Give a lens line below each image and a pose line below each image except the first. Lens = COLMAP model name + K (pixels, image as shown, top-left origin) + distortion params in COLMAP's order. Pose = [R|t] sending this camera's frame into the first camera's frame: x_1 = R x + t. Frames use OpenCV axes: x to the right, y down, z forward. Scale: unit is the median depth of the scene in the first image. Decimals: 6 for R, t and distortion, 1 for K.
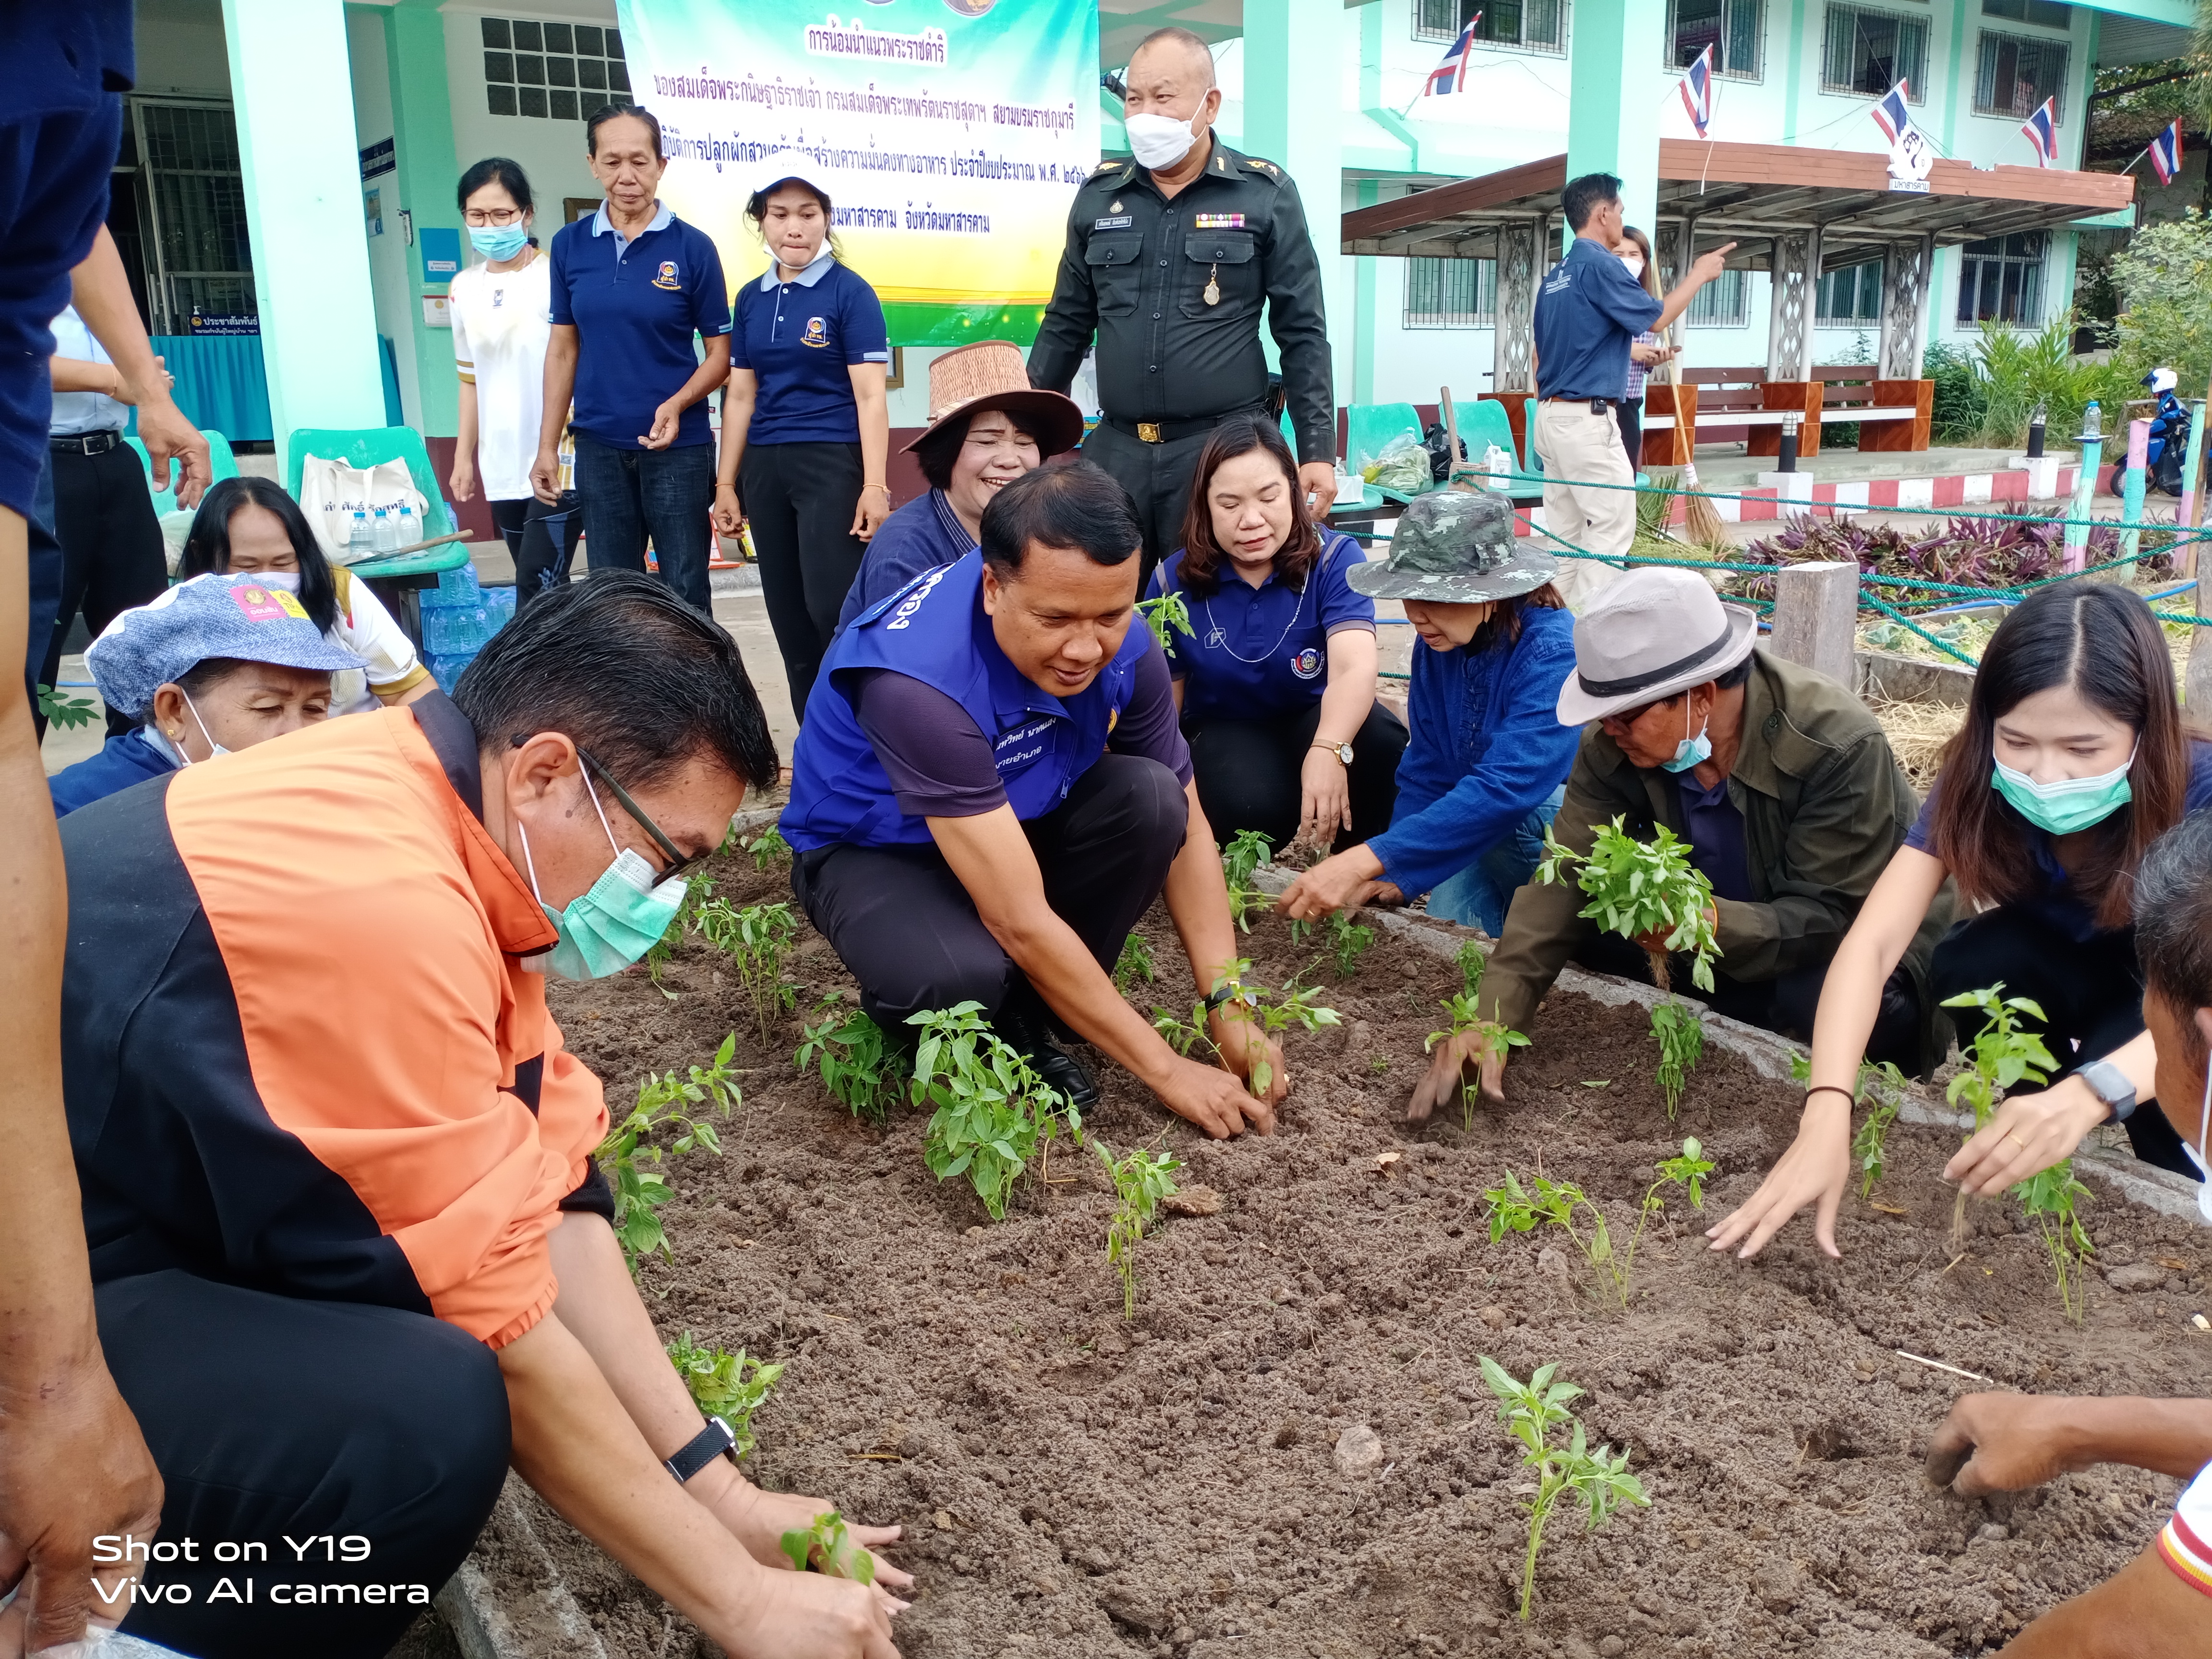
lens RADIAL K [[1742.9, 0, 1106.0], [0, 1742.9, 829.5], [0, 0, 1]] dist [0.043413, -0.097688]
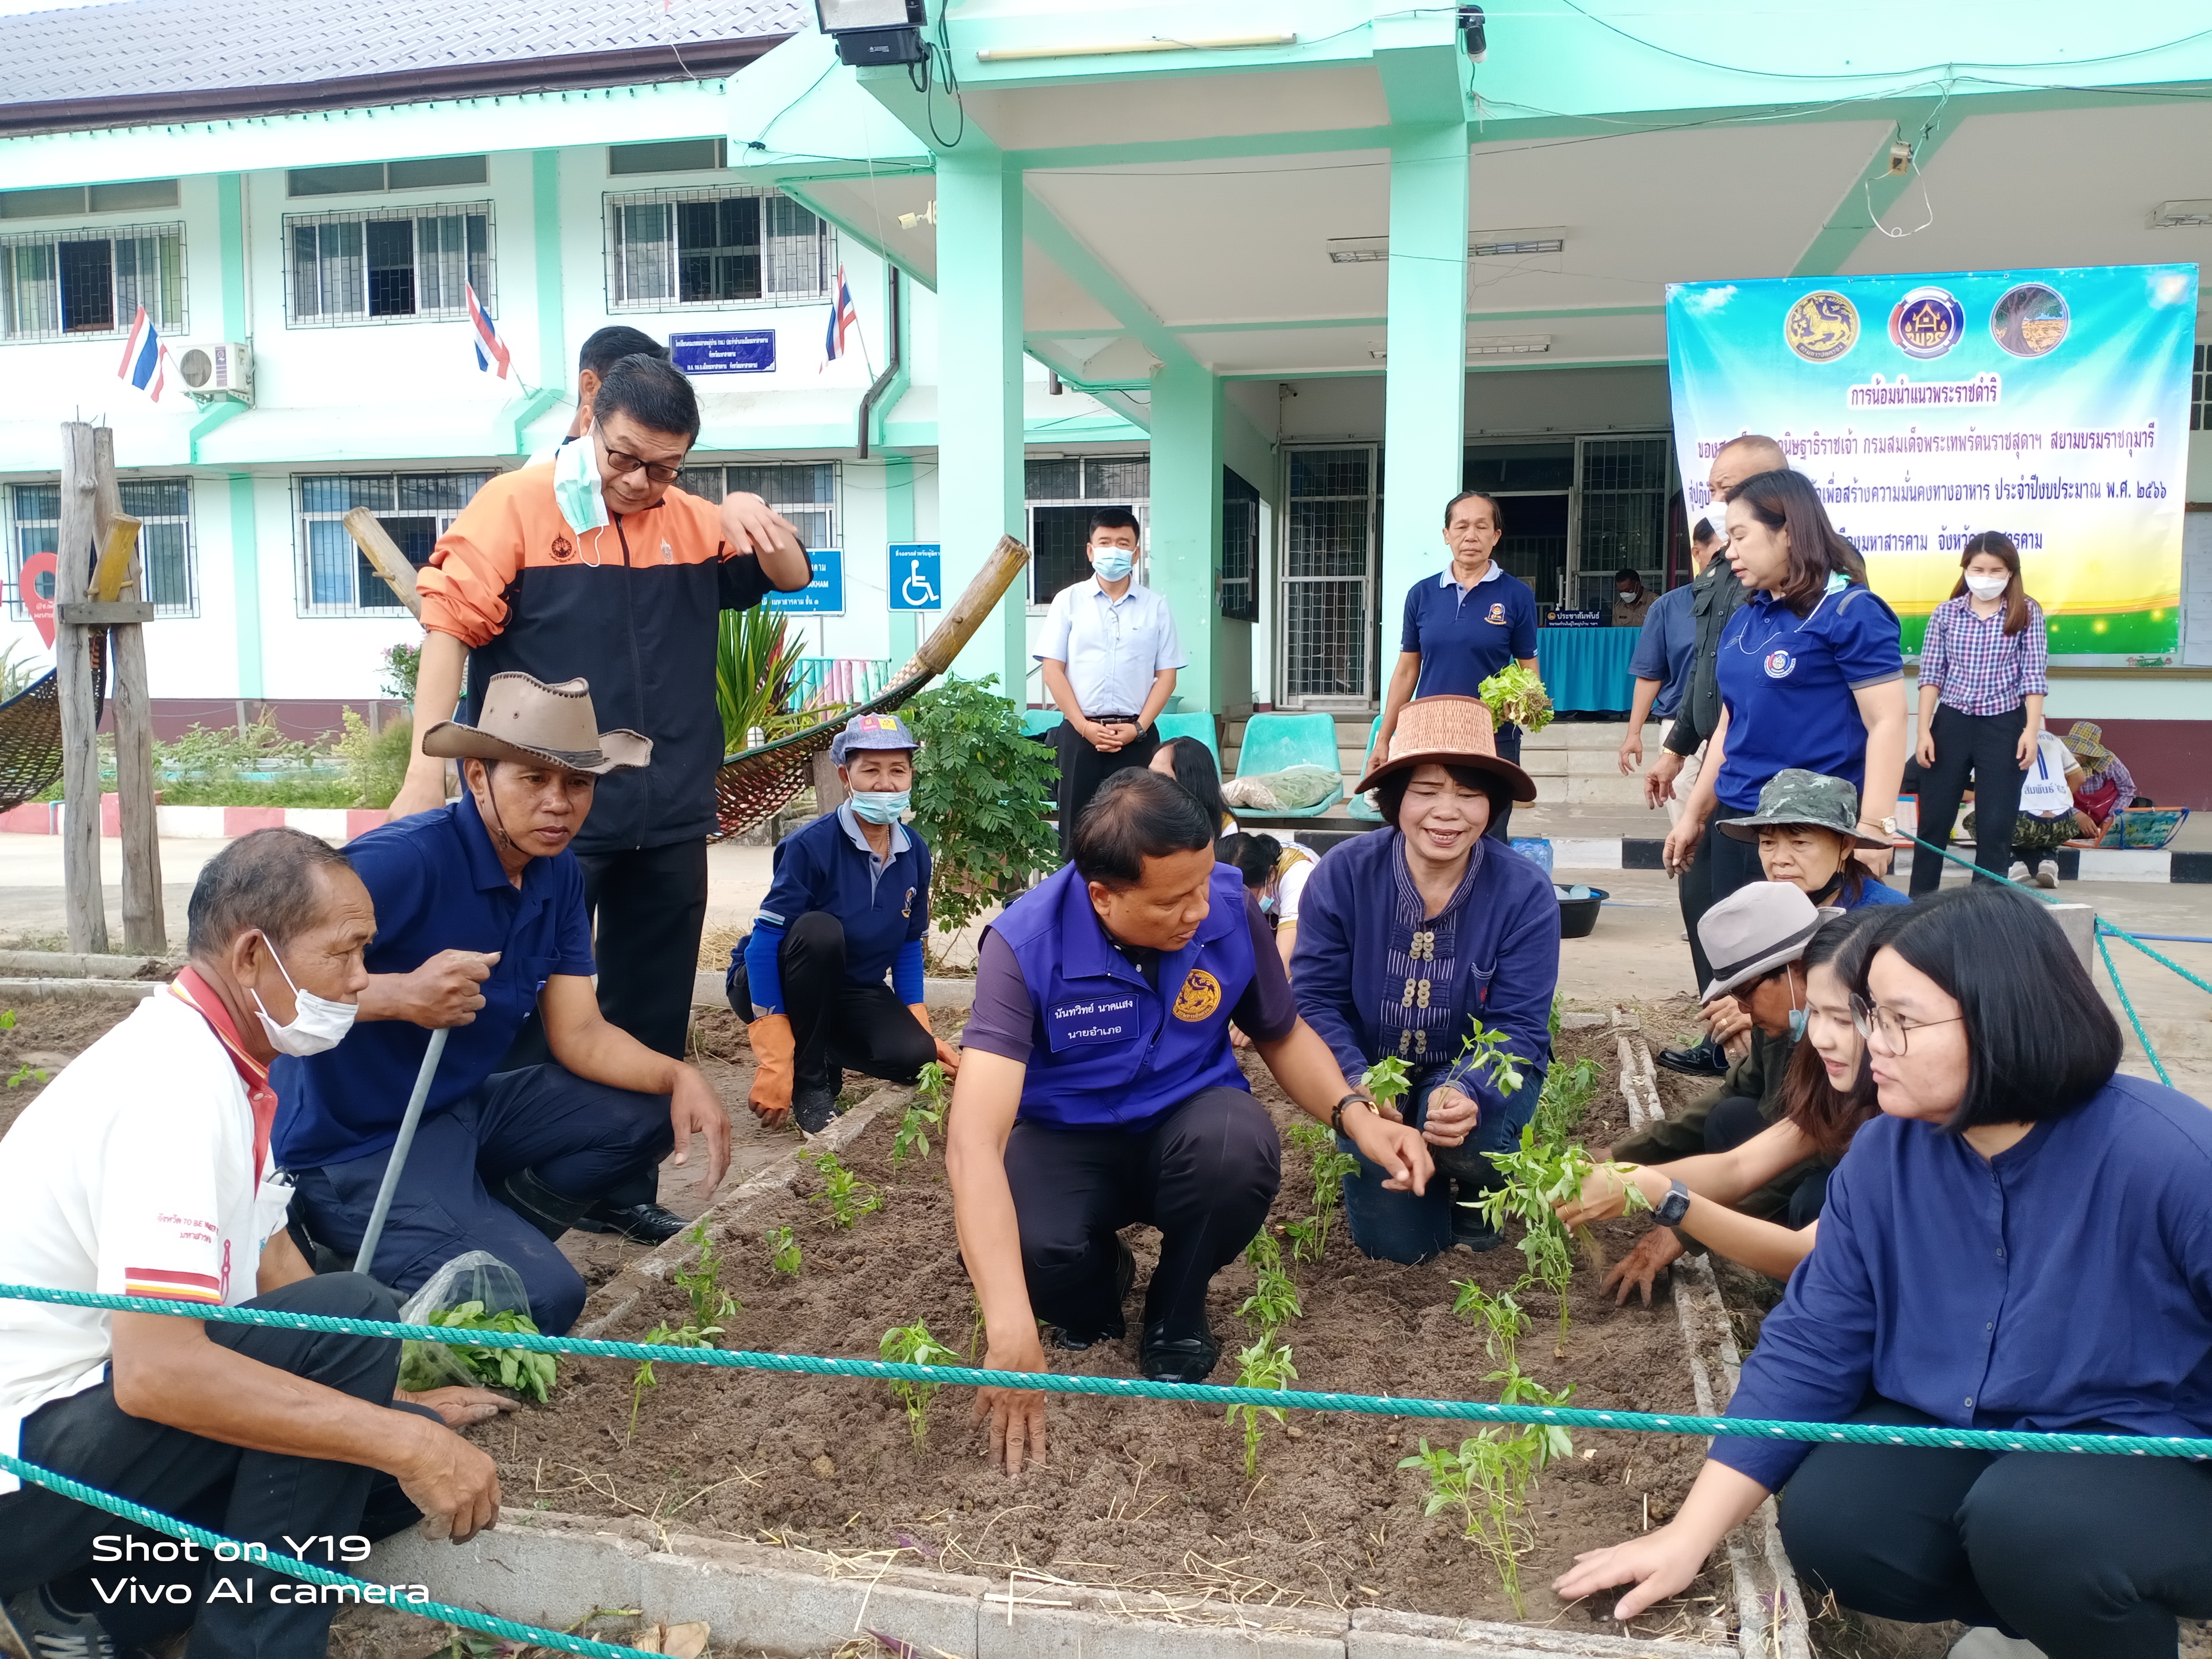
lens RADIAL K [[1744.0, 0, 1104.0], [0, 1744.0, 817.9], [0, 0, 1]] dist [0.030411, -0.072969]
pose [[0.666517, 0.080807, -0.741098, 0.356560], [-0.192840, 0.978961, -0.066691, -0.007264], [0.720117, 0.187364, 0.668077, -0.069483]]
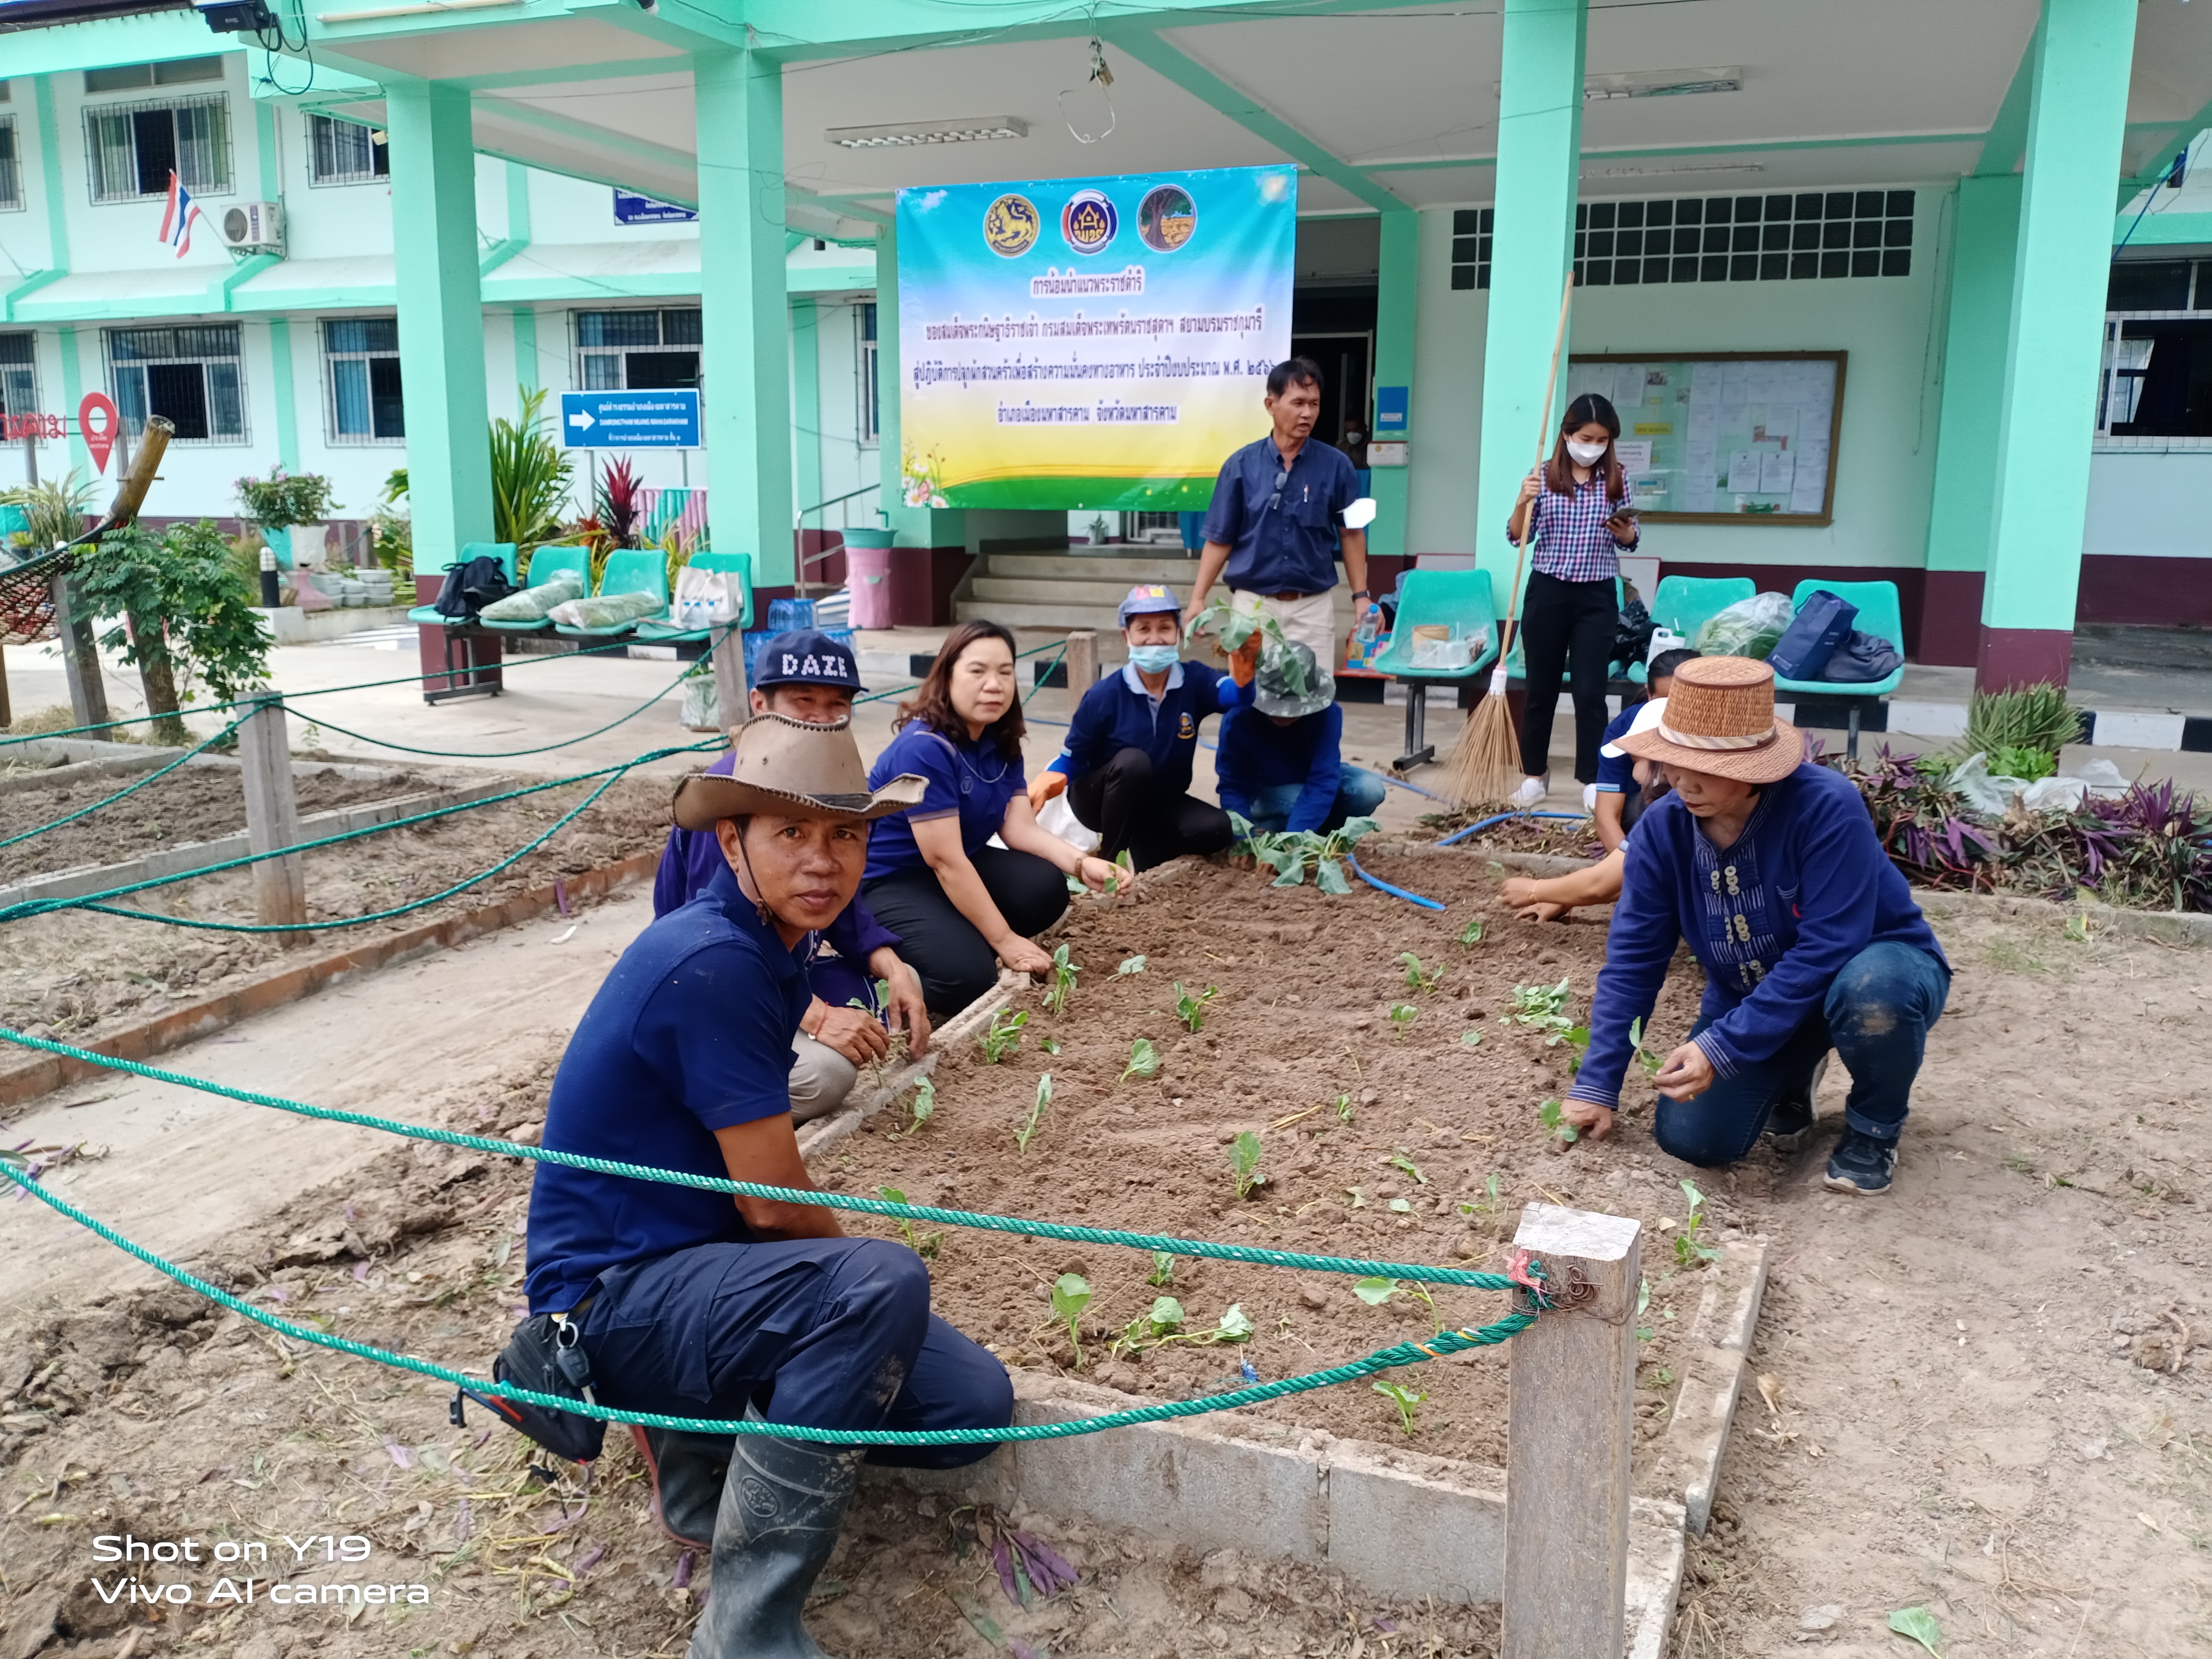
lens RADIAL K [[1742.9, 0, 1106.0], [0, 1742.9, 829.5], [0, 0, 1]] dist [0.043413, -0.097688]
pose [[0.533003, 0.183852, -0.825897, 0.995091], [-0.223037, 0.972113, 0.072461, -0.143807], [0.816188, 0.145583, 0.559145, 0.326818]]
